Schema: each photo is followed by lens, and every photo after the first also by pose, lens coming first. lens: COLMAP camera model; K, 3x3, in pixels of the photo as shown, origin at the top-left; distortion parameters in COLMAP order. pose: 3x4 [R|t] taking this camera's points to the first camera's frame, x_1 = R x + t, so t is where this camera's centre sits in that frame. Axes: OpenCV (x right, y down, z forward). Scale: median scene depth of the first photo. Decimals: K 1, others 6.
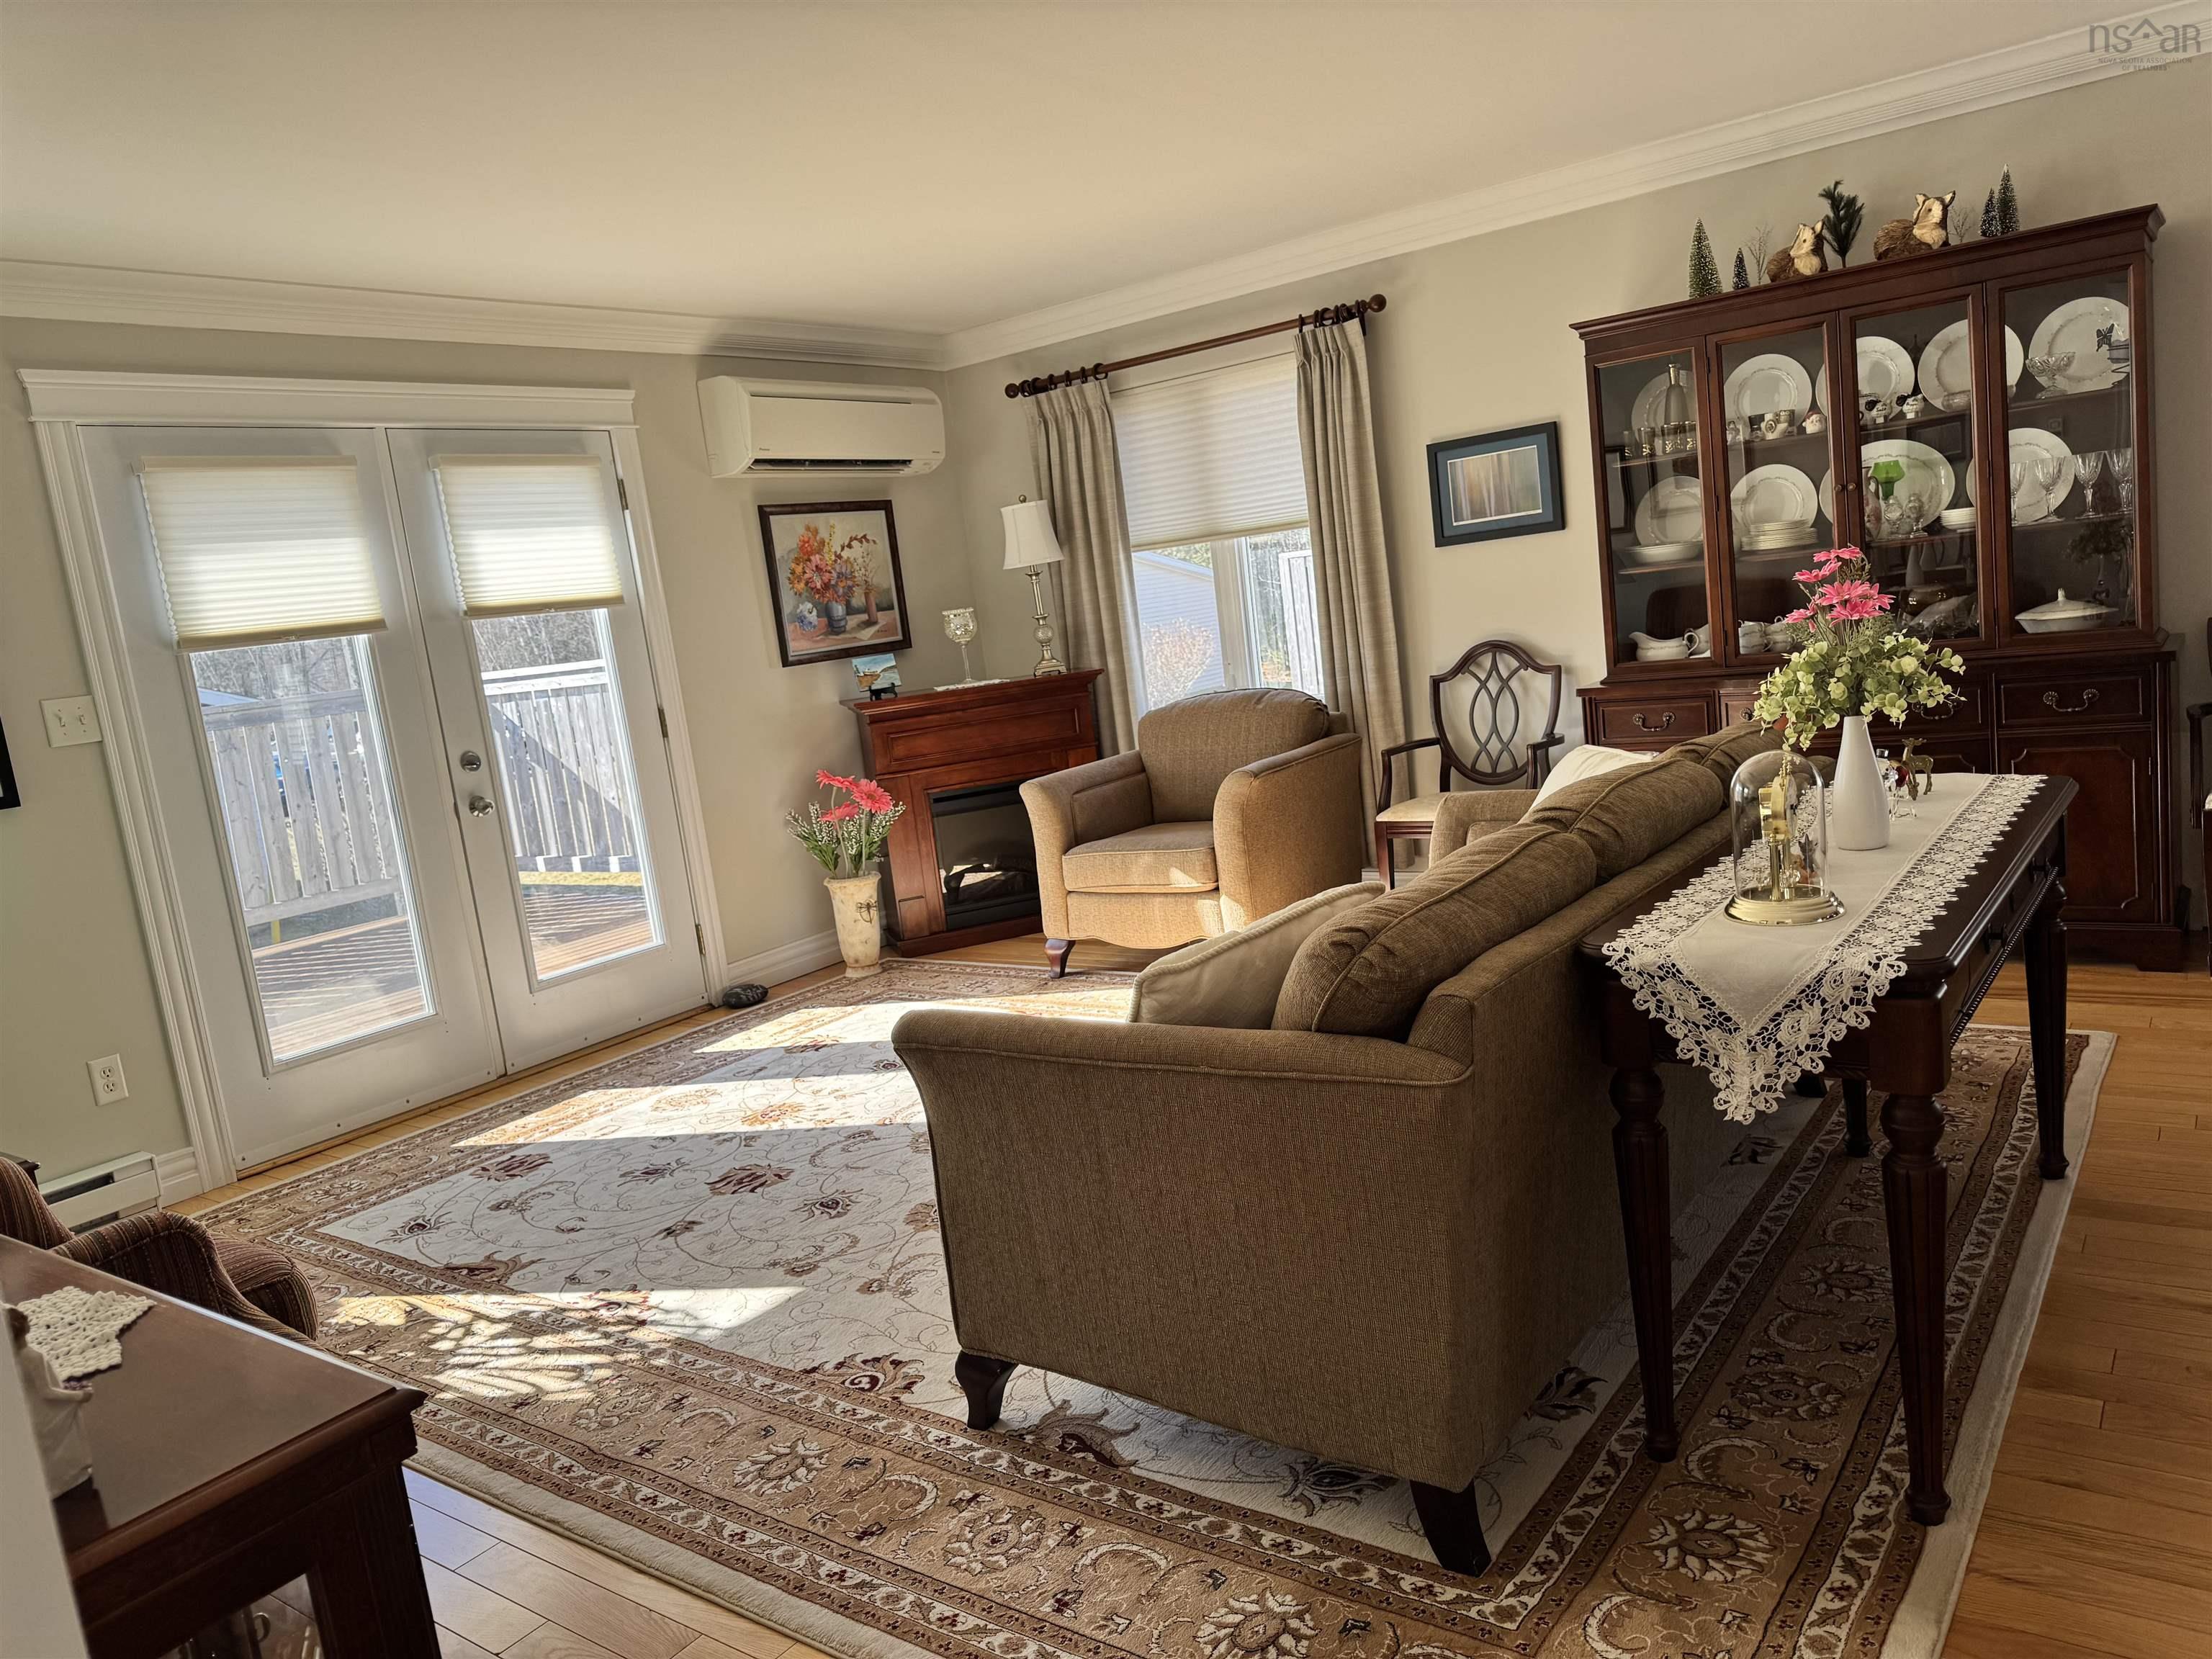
lens RADIAL K [[1540.4, 0, 1117.7], [0, 1540.4, 826.4], [0, 0, 1]] dist [0.098839, -0.141744]
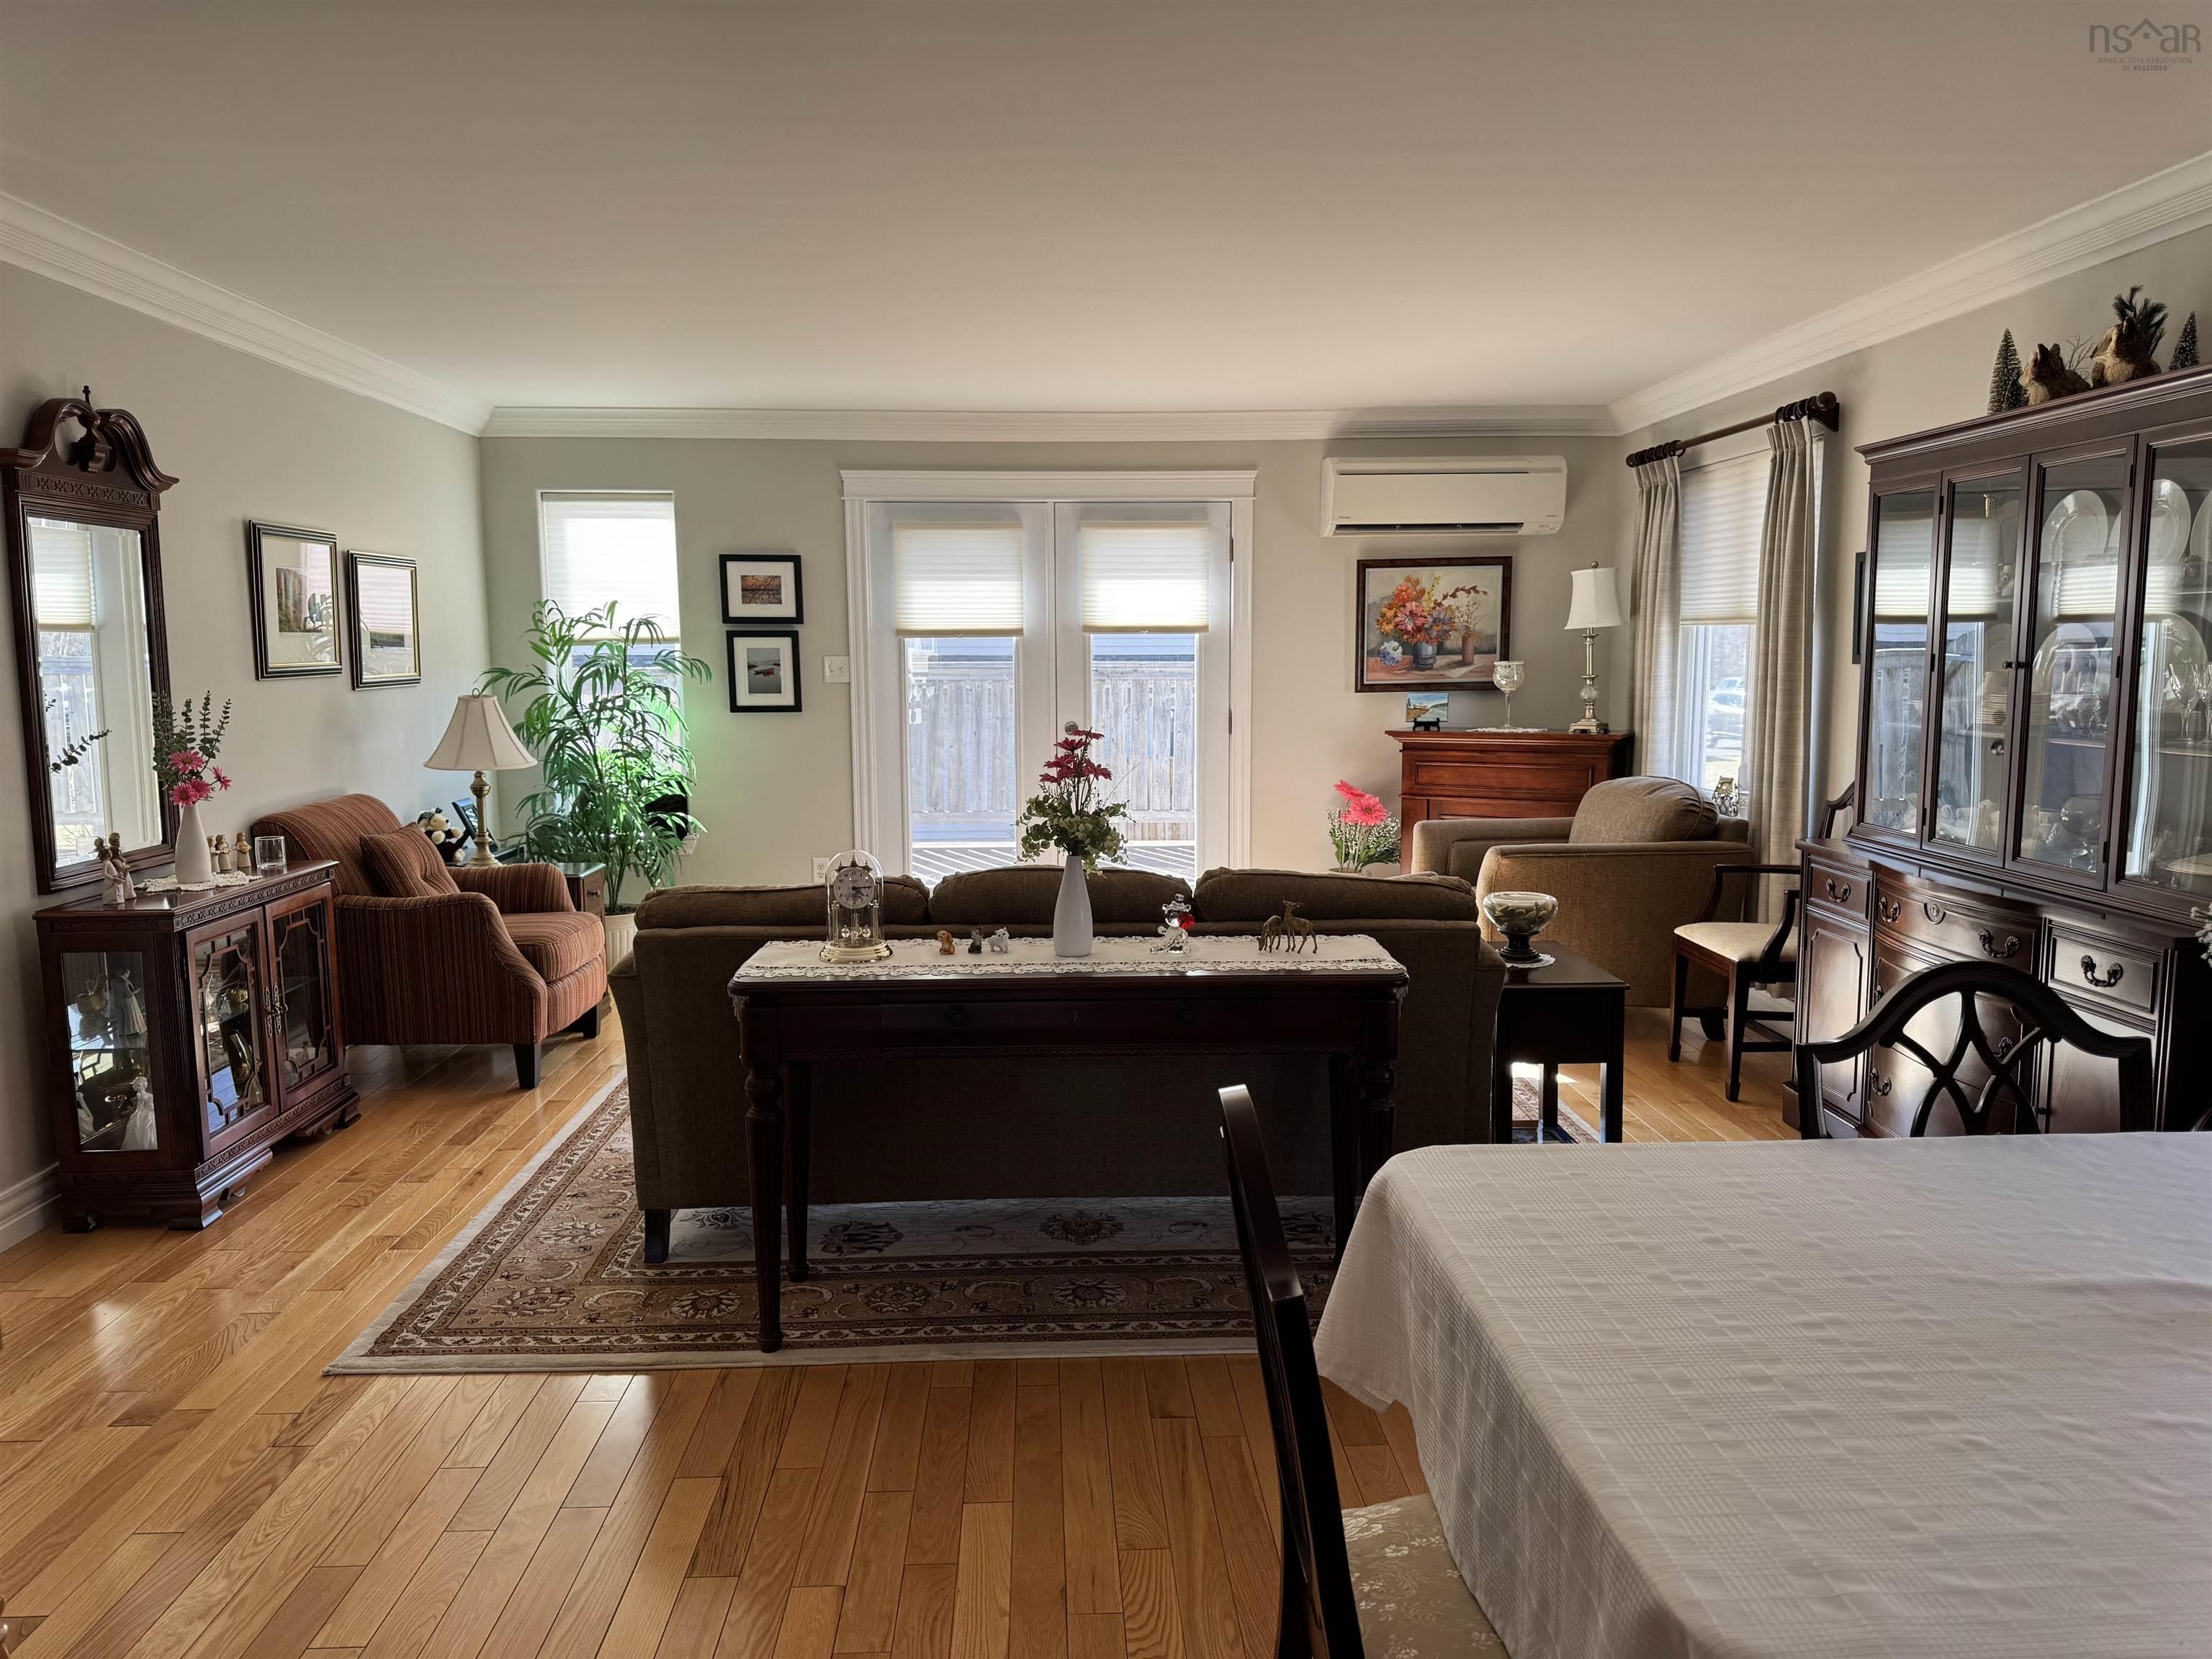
lens RADIAL K [[1540.4, 0, 1117.7], [0, 1540.4, 826.4], [0, 0, 1]] dist [0.098839, -0.141744]
pose [[0.630877, 0.205752, -0.748105, 0.605048], [-0.185216, 0.976259, 0.112310, -0.102754], [0.753452, 0.067707, 0.654008, 0.070925]]
